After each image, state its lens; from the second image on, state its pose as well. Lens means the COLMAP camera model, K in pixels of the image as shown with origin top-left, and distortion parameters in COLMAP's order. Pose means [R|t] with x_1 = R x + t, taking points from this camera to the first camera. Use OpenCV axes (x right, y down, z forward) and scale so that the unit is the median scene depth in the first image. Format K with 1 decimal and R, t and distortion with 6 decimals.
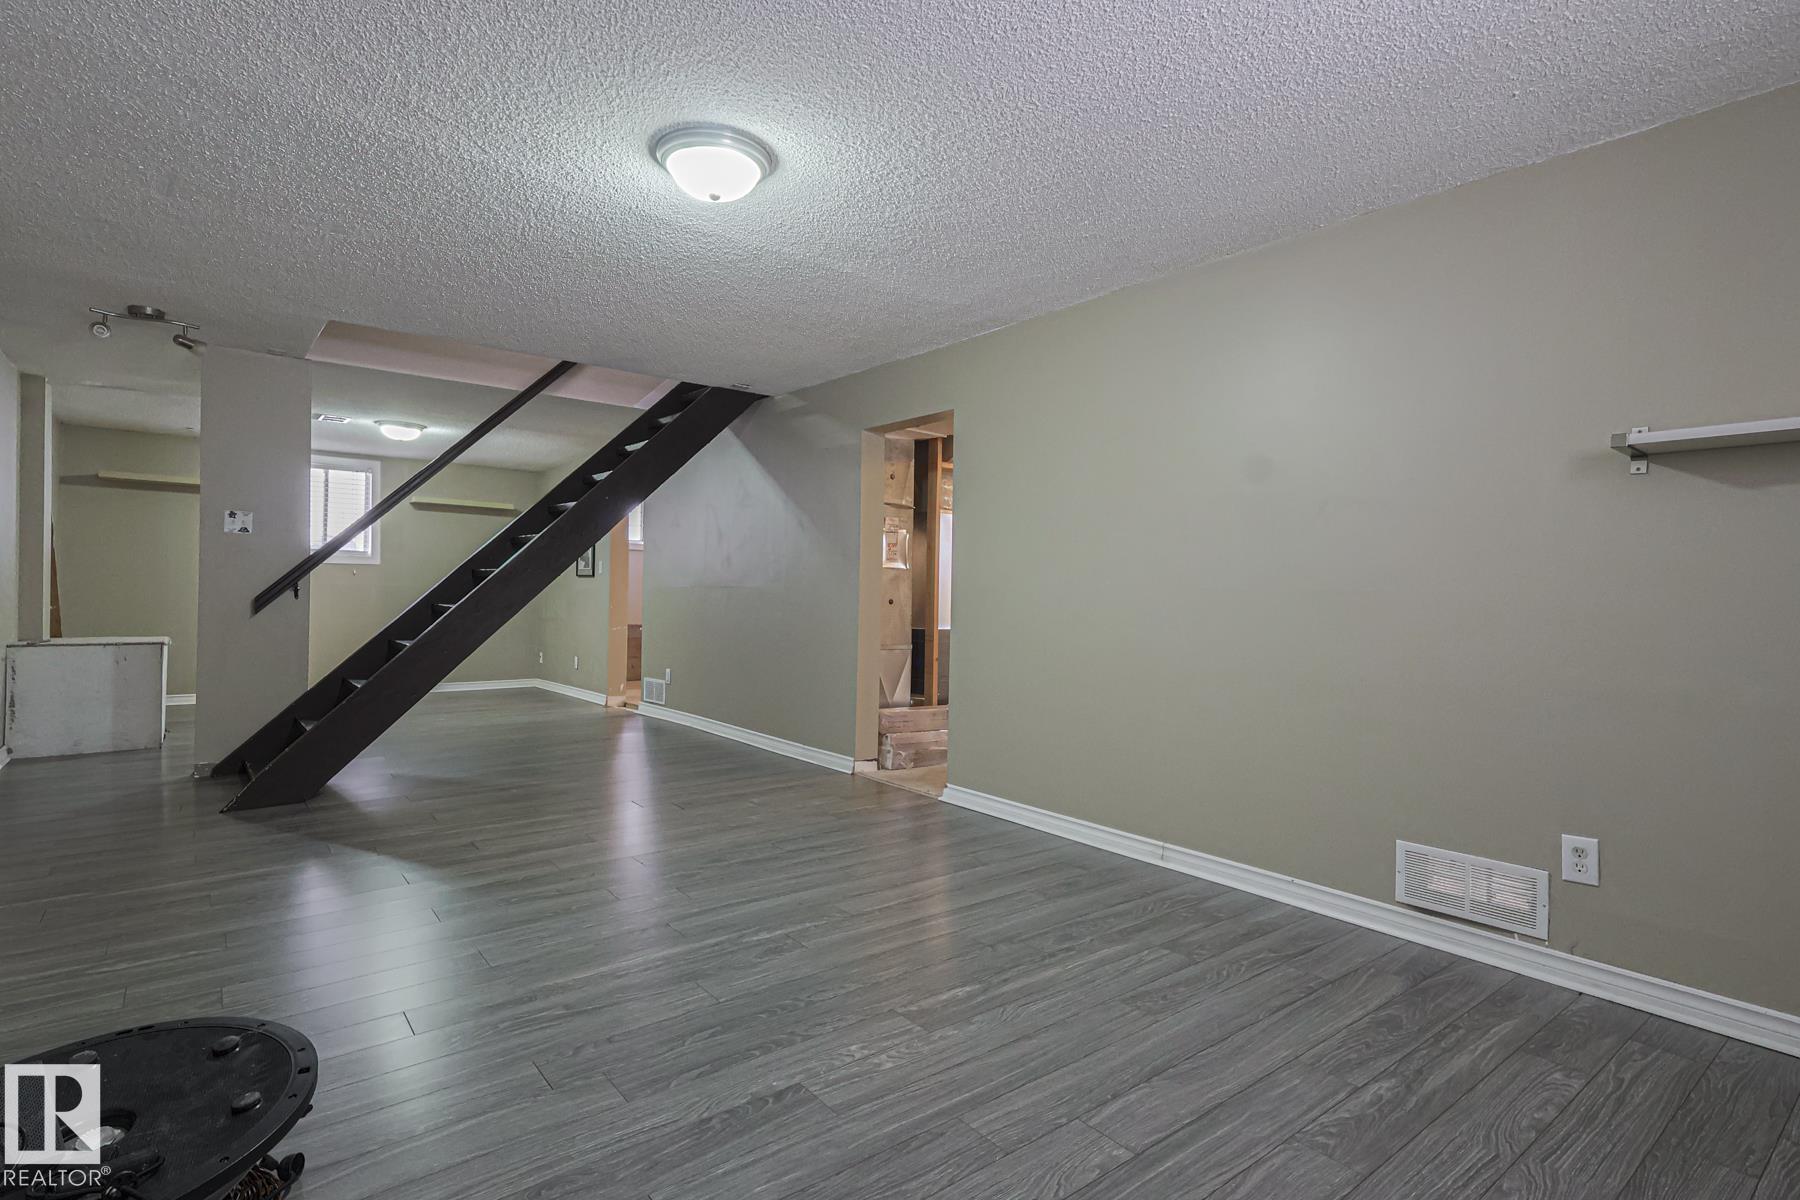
lens RADIAL K [[888.7, 0, 895.8], [0, 888.7, 599.1], [0, 0, 1]] dist [0.006653, 0.001416]
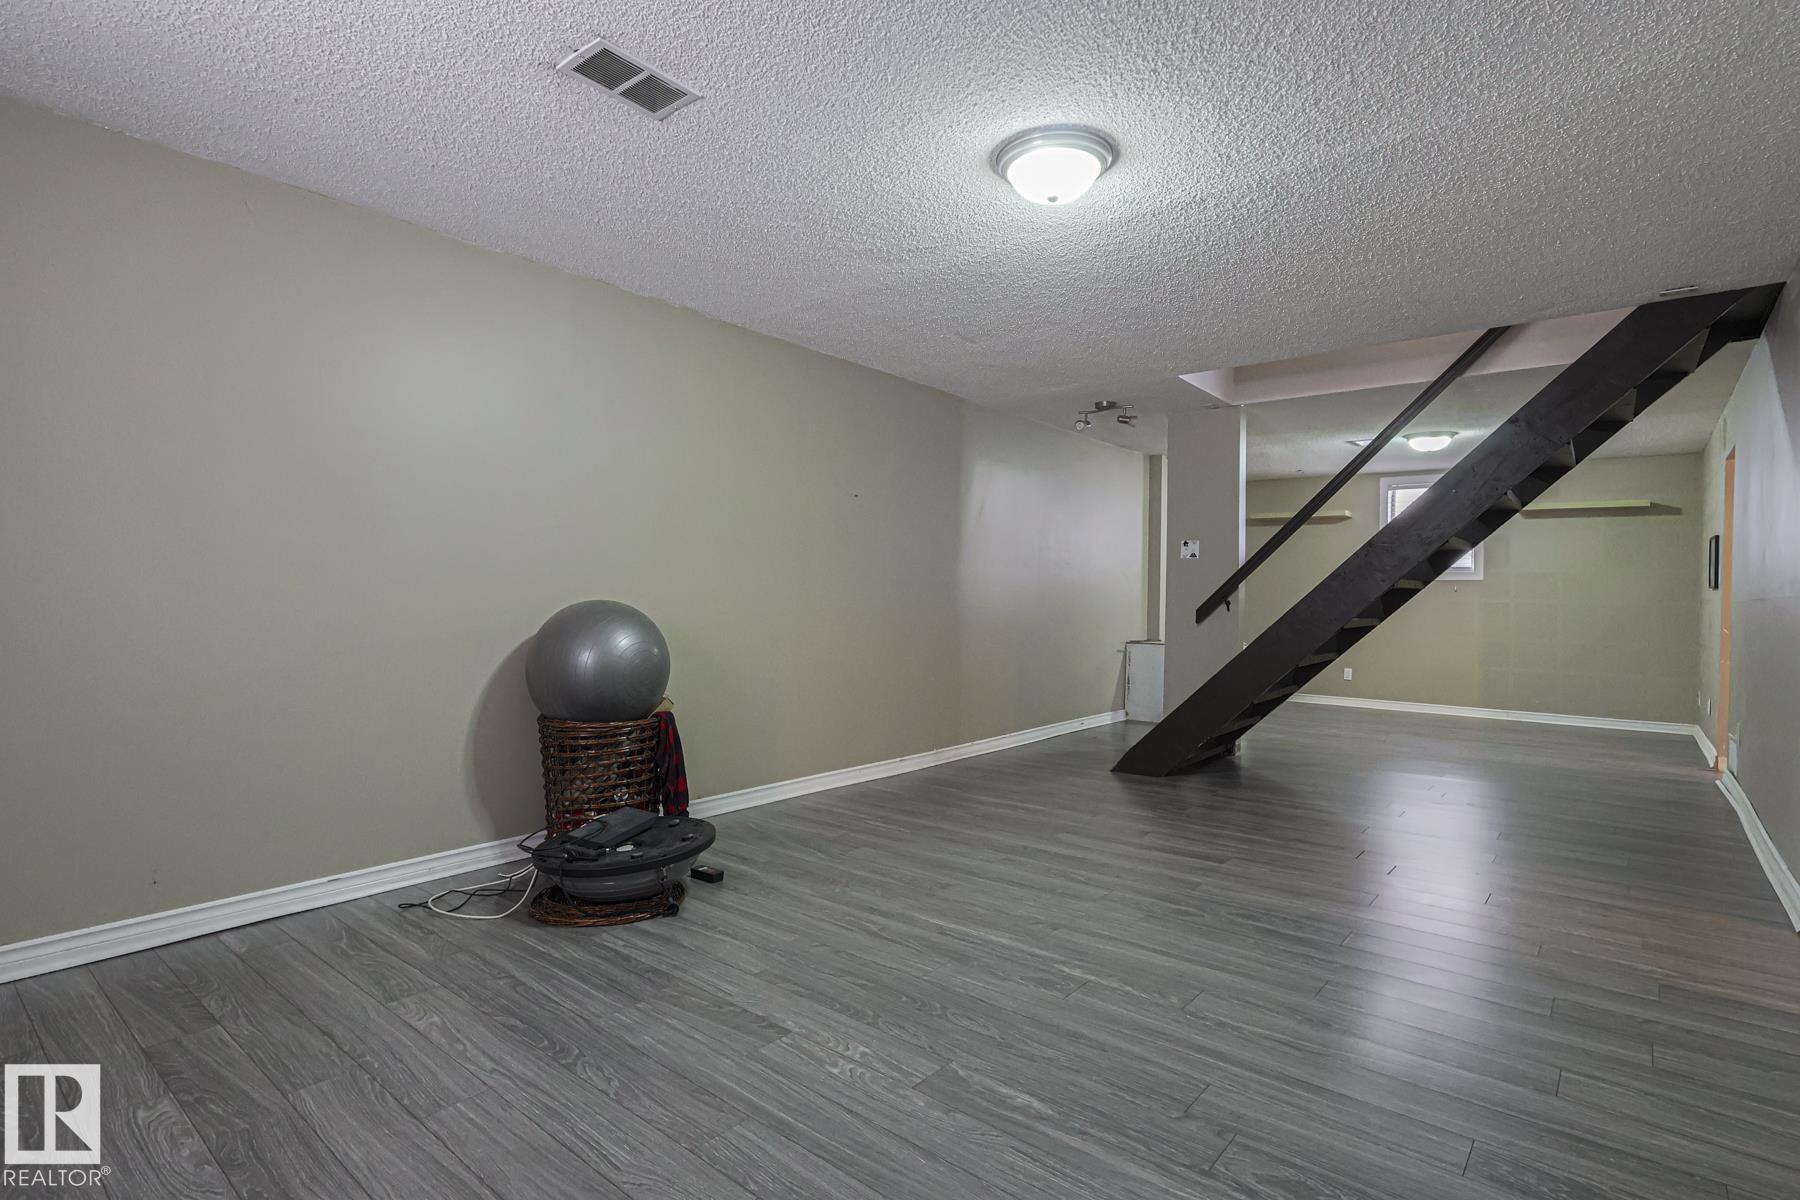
lens RADIAL K [[888.7, 0, 895.8], [0, 888.7, 599.1], [0, 0, 1]] dist [0.006653, 0.001416]
pose [[0.206947, -0.009168, -0.978309, 0.639894], [-0.014847, 0.999812, -0.012510, 0.007655], [0.978239, 0.017114, 0.206772, 0.558058]]
